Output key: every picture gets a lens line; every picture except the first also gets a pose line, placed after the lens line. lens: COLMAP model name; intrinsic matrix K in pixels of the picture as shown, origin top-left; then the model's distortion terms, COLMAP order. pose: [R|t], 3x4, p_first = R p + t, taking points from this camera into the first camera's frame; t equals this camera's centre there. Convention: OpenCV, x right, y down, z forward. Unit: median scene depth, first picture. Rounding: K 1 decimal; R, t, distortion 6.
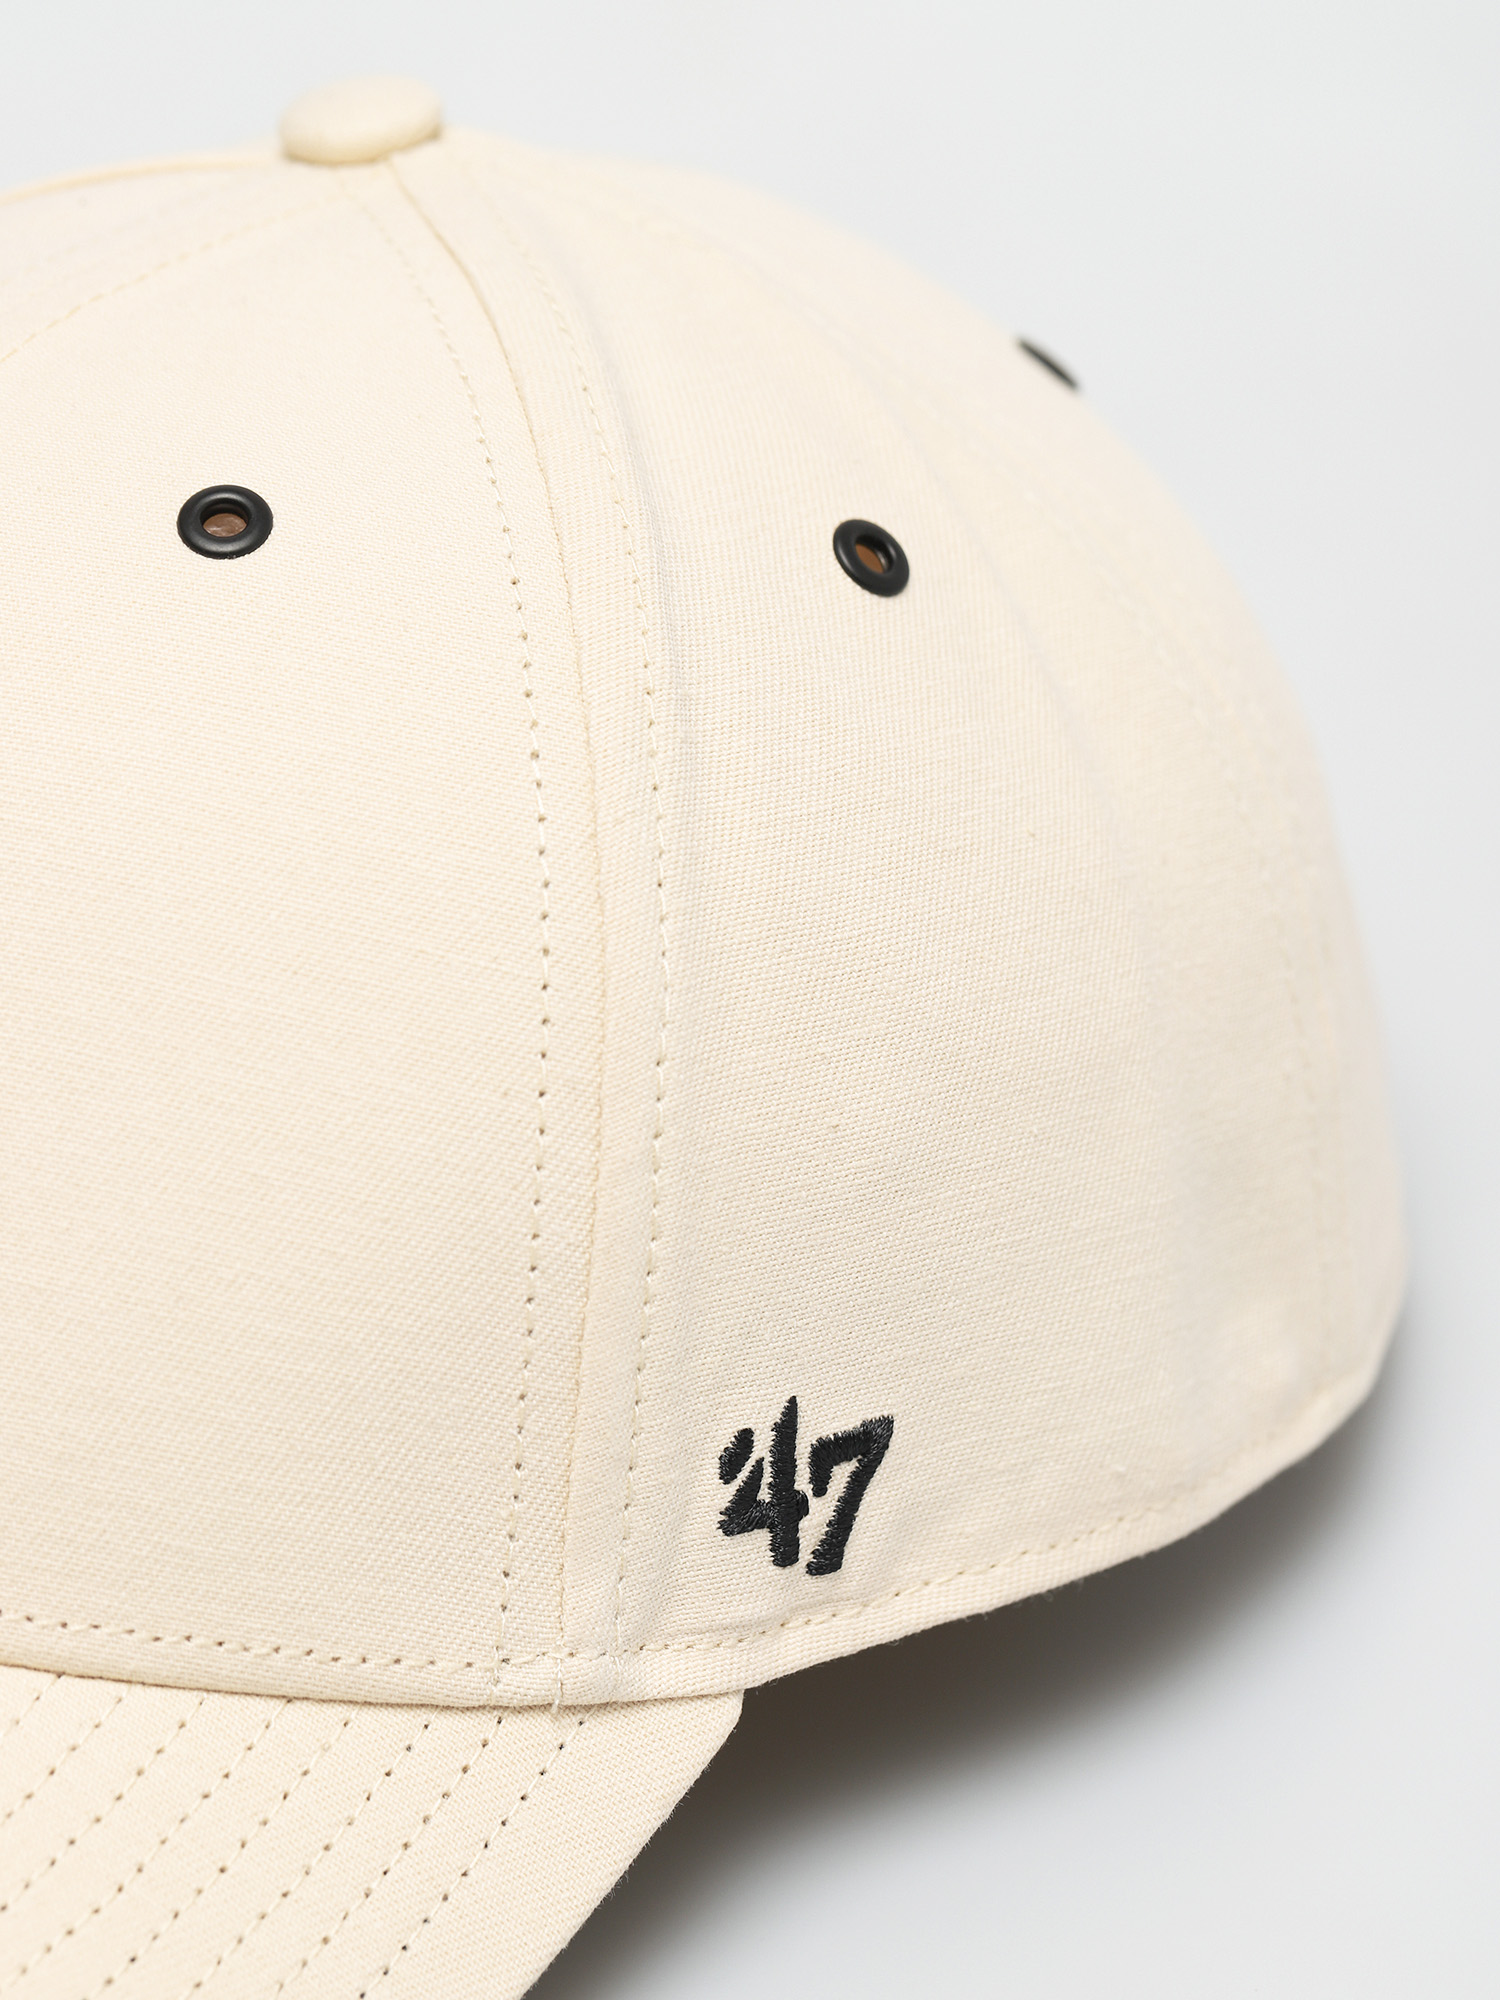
lens RADIAL K [[6231.6, 0, 749.1], [0, 6231.6, 1000.8], [0, 0, 1]] dist [-0.083716, 0.000000]
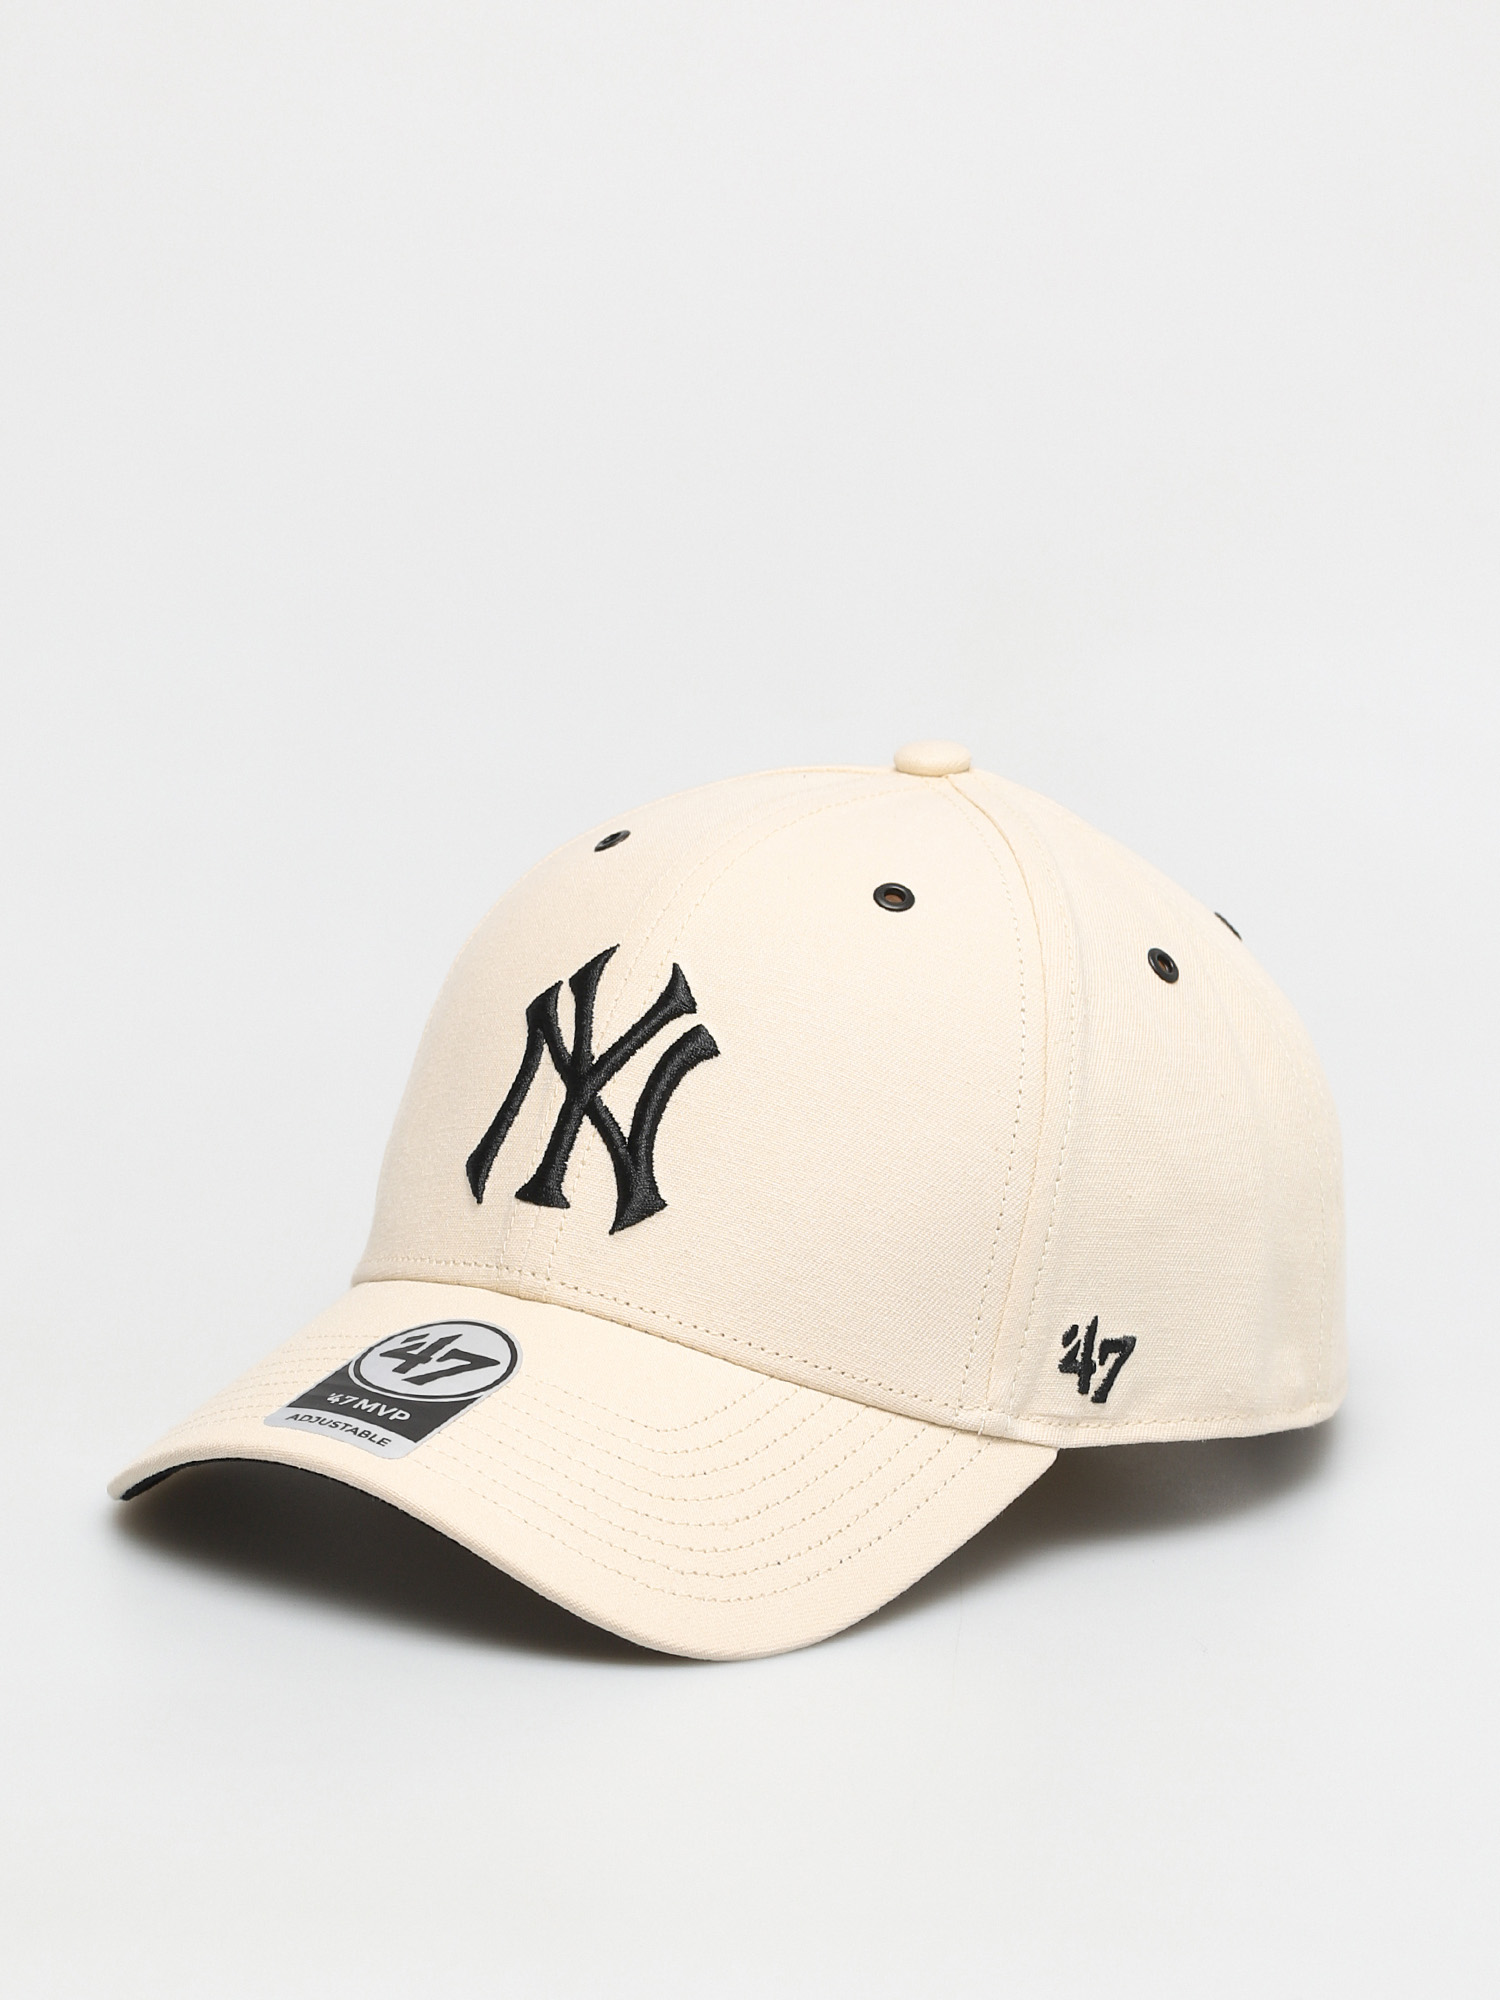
lens RADIAL K [[6231.6, 0, 751.2], [0, 6231.6, 1000.6], [0, 0, 1]] dist [-0.083716, 0.000000]
pose [[0.990997, 0.129106, 0.035438, -0.208616], [-0.119510, 0.972376, -0.200504, 0.414987], [-0.060345, 0.194464, 0.979052, -1.191410]]
